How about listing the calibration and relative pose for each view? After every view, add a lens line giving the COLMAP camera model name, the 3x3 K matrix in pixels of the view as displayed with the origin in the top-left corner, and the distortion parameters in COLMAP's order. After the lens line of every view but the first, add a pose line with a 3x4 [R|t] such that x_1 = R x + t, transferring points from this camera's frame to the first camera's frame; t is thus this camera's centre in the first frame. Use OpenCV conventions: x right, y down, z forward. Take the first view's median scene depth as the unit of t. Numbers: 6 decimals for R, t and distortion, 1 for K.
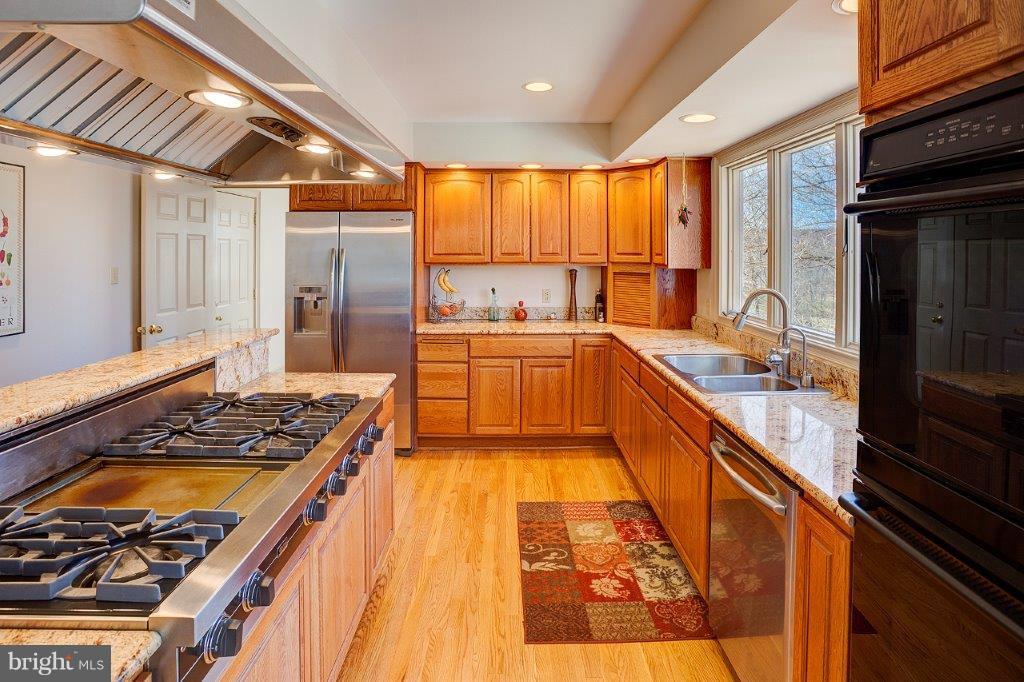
lens RADIAL K [[521.6, 0, 510.9], [0, 521.6, 253.3], [0, 0, 1]] dist [-0.000692, -0.000099]
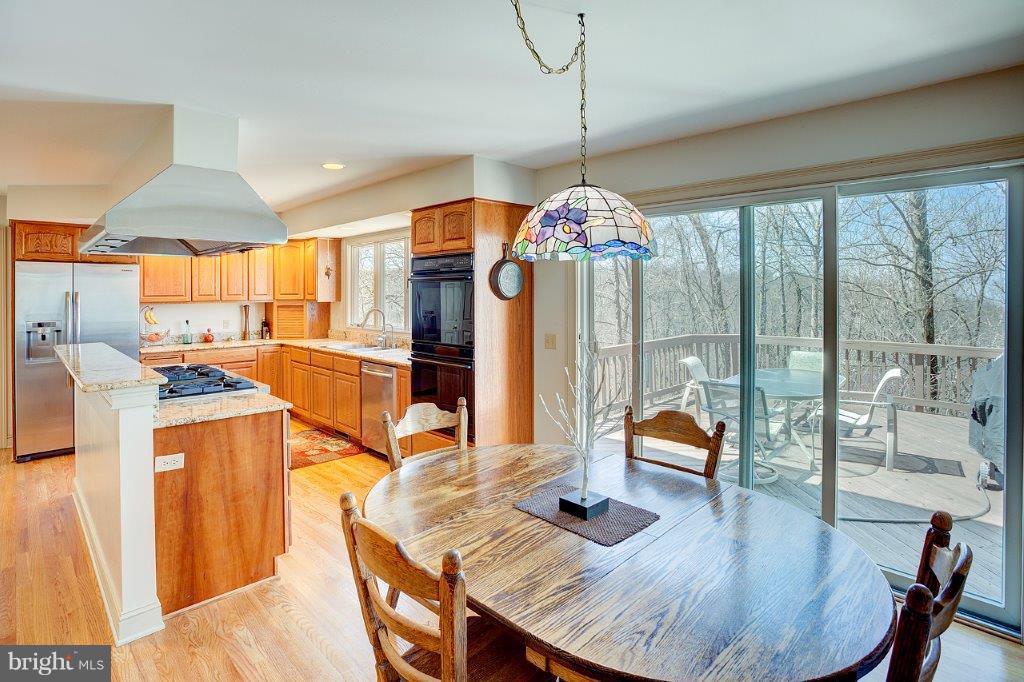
lens RADIAL K [[503.9, 0, 511.0], [0, 503.9, 293.4], [0, 0, 1]] dist [0.000335, 0.000130]
pose [[0.711069, -0.010882, 0.703038, -0.387053], [0.011476, 0.999927, 0.003870, 0.001329], [-0.703028, 0.005316, 0.711142, -0.587513]]
